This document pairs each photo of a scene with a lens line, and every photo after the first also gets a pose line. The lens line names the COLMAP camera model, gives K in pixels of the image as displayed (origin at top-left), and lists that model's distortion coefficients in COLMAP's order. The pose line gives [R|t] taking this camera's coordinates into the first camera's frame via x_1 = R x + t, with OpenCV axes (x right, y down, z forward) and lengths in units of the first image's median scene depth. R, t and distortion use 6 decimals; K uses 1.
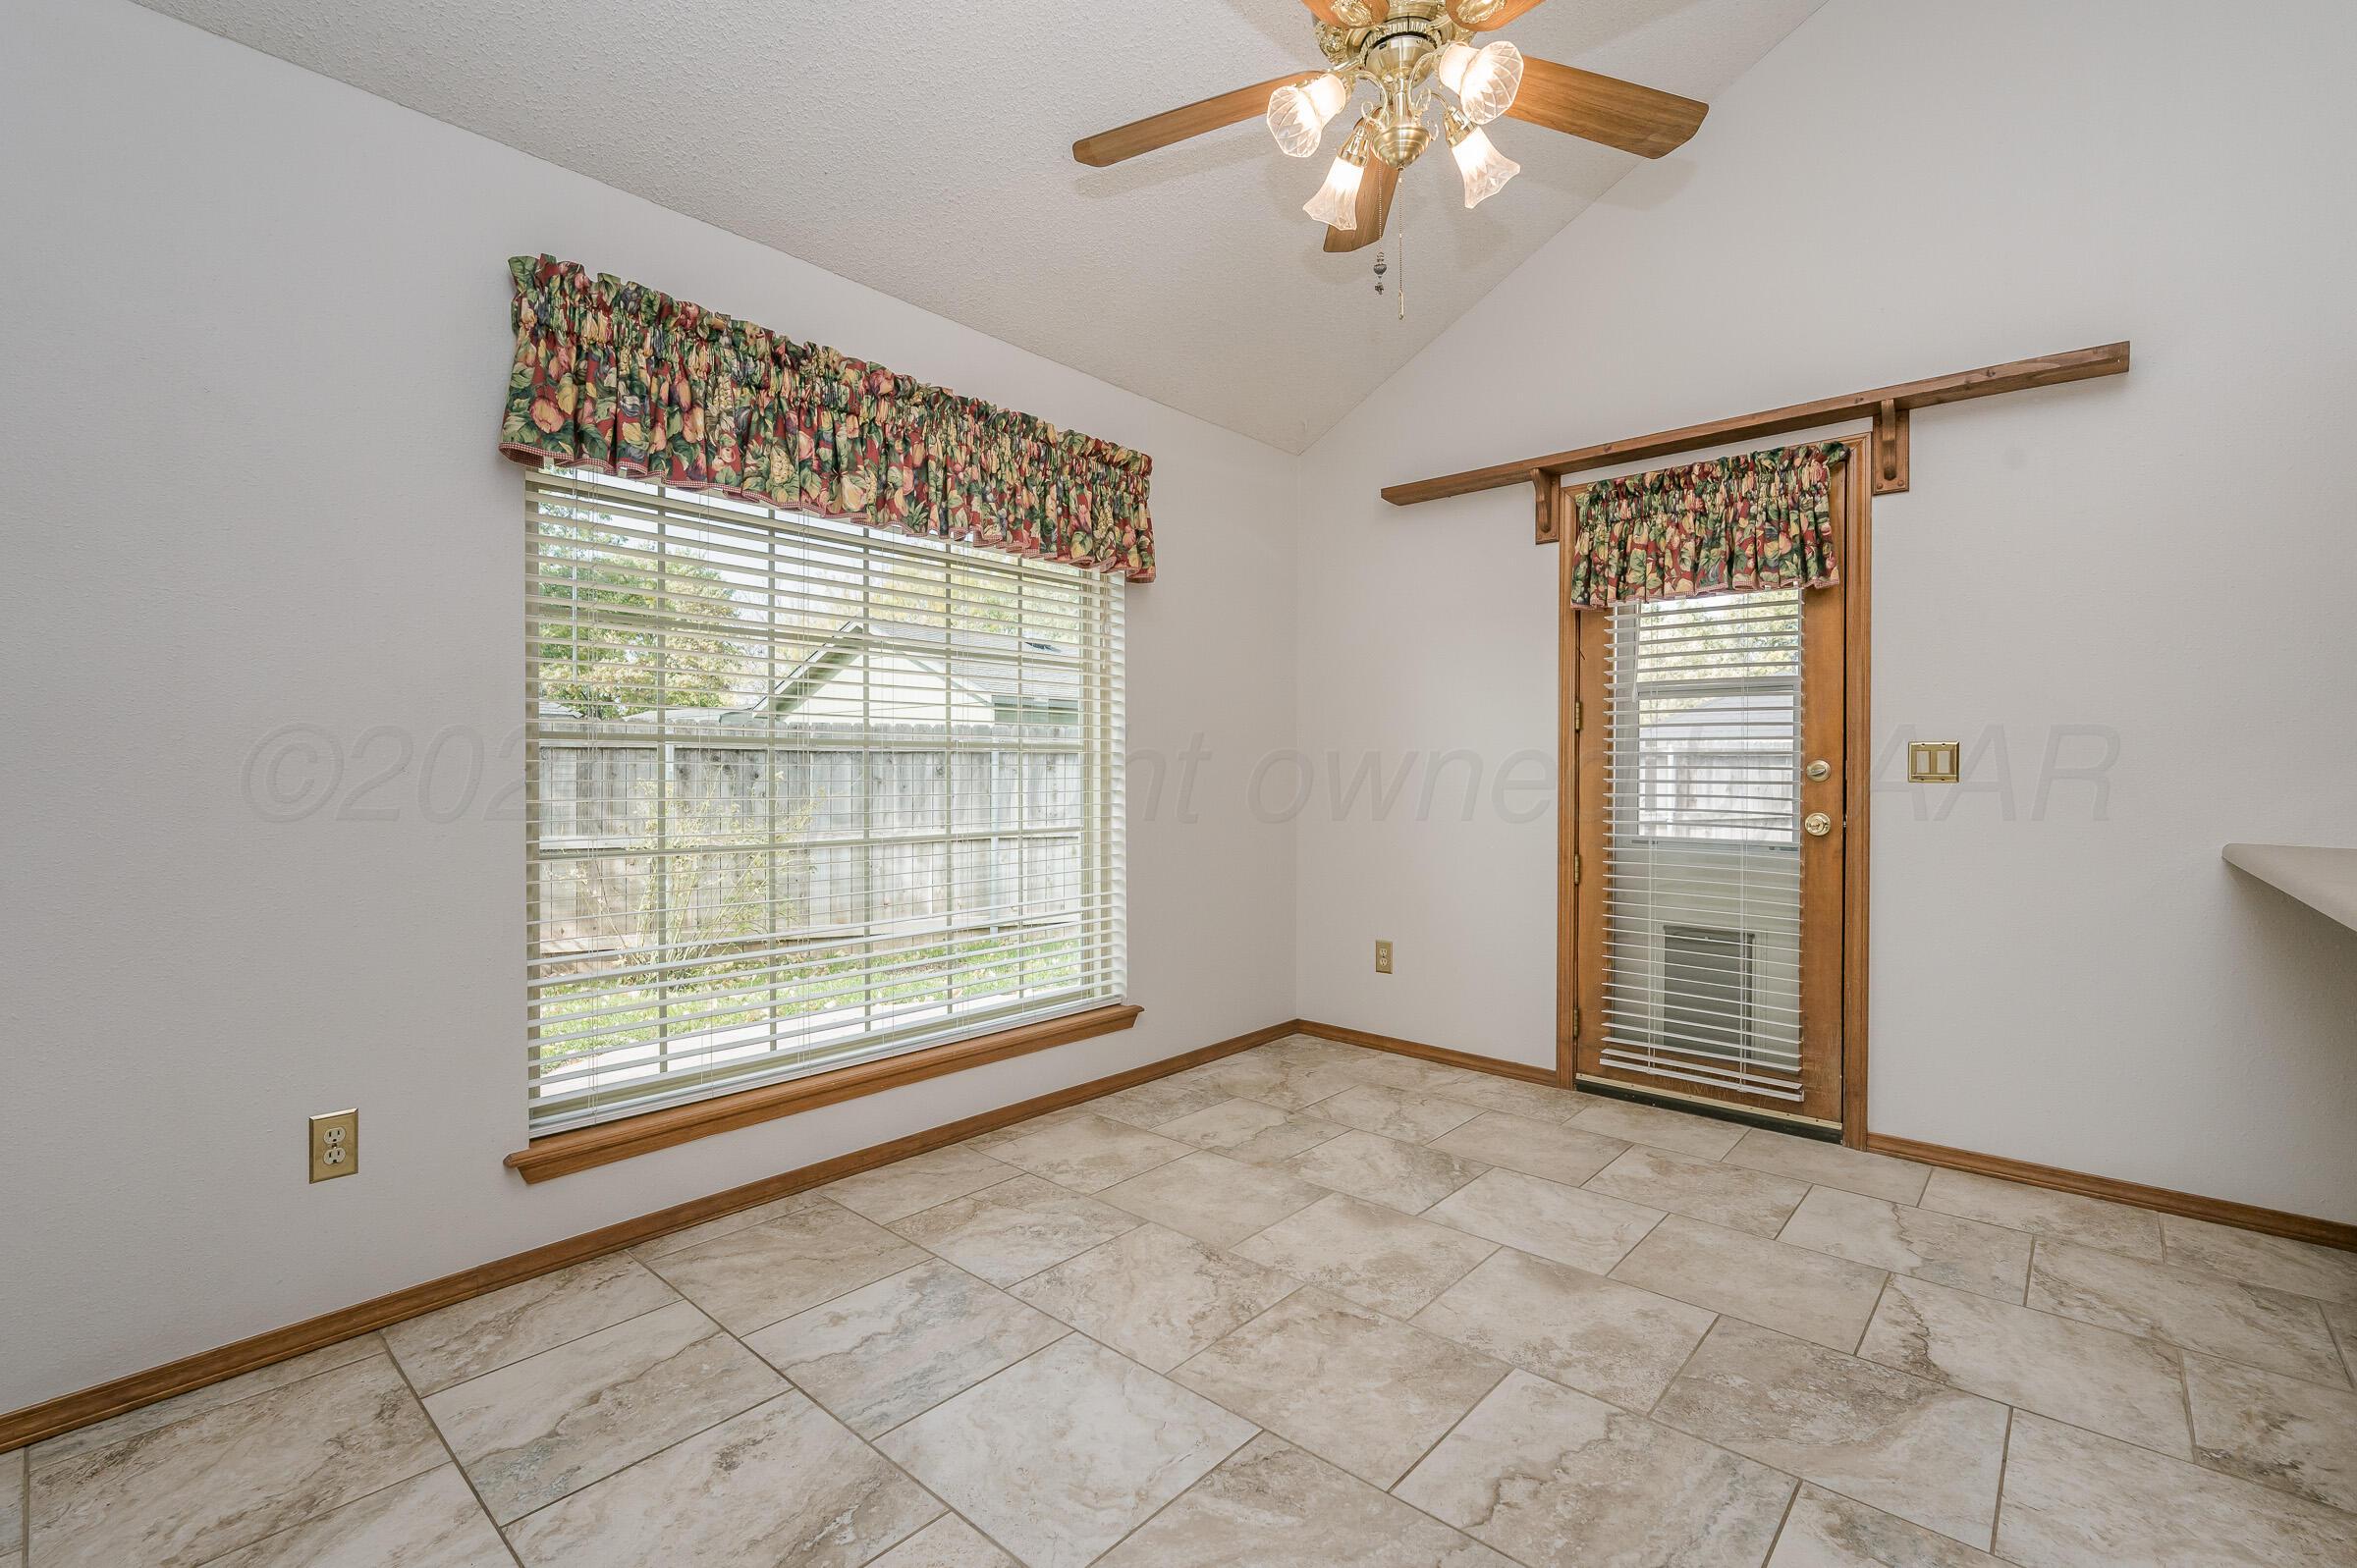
lens RADIAL K [[1022.9, 0, 1187.5], [0, 1022.9, 777.7], [0, 0, 1]] dist [0.004278, 0.000822]
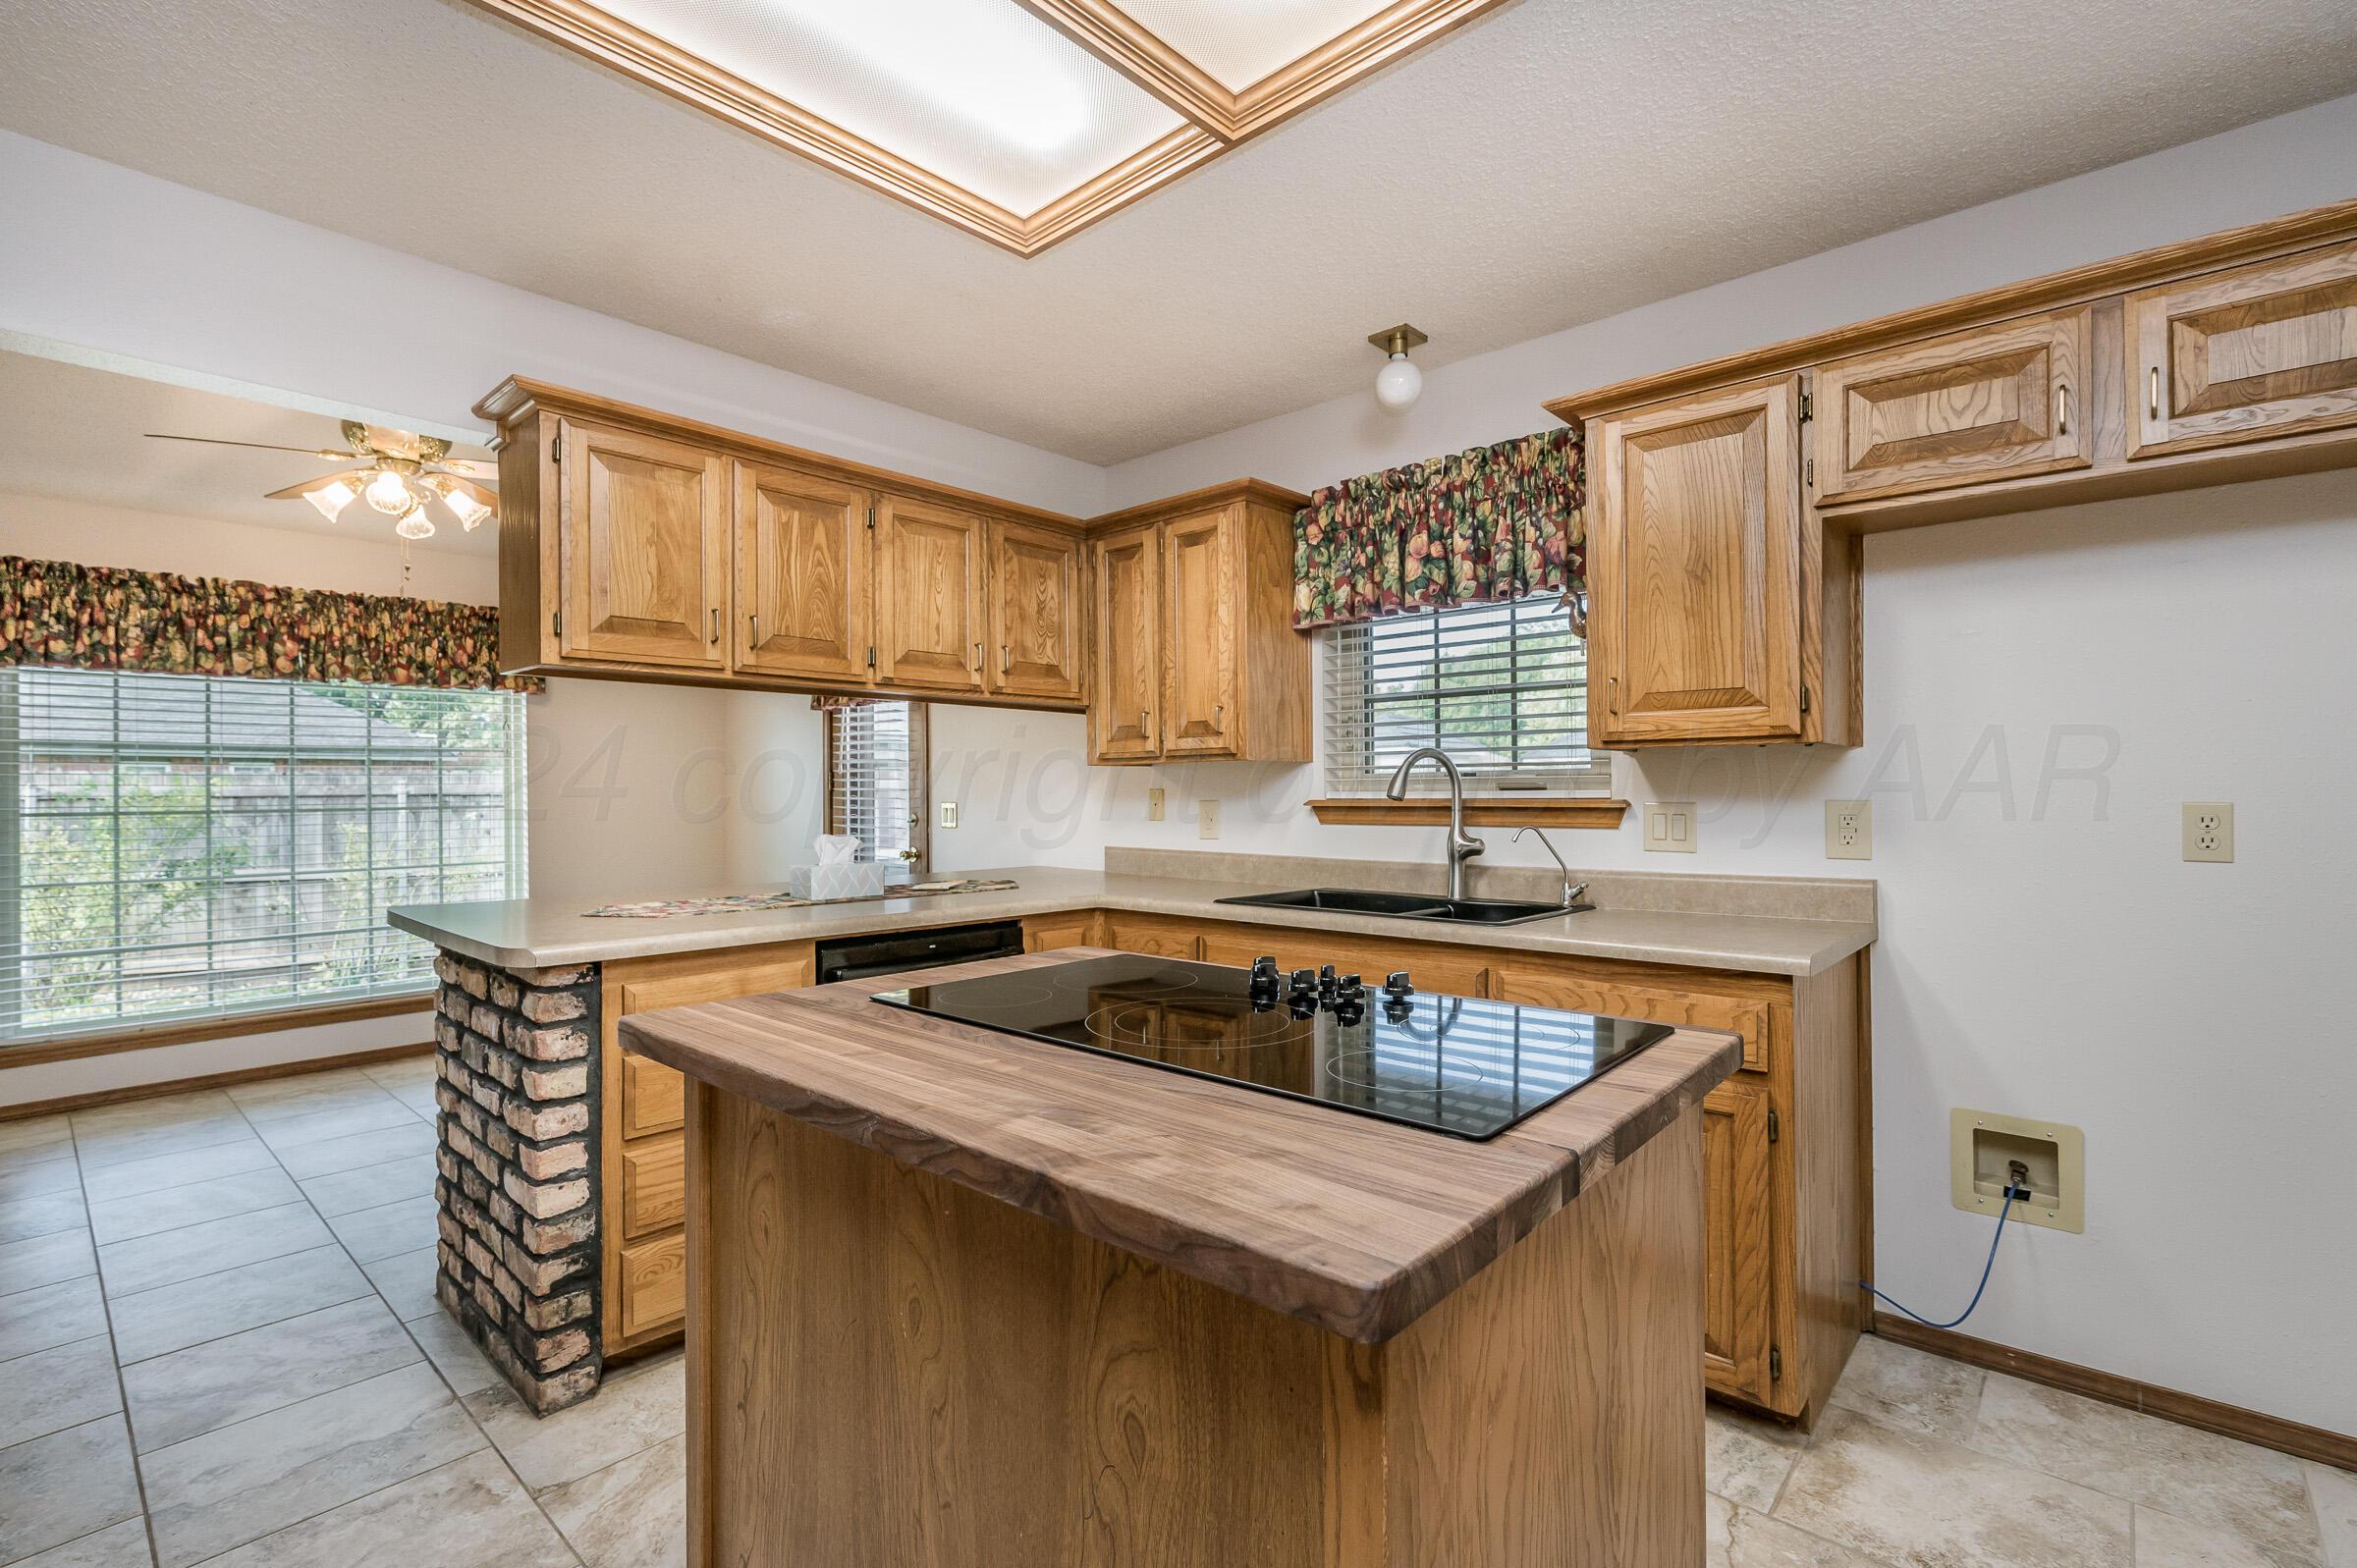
lens RADIAL K [[1082.0, 0, 1166.9], [0, 1082.0, 791.6], [0, 0, 1]] dist [0.000110, 0.000647]
pose [[0.999345, -0.015318, -0.032773, 1.196128], [0.014748, 0.999737, -0.017556, -0.019827], [0.033034, 0.017061, 0.999309, -0.670335]]
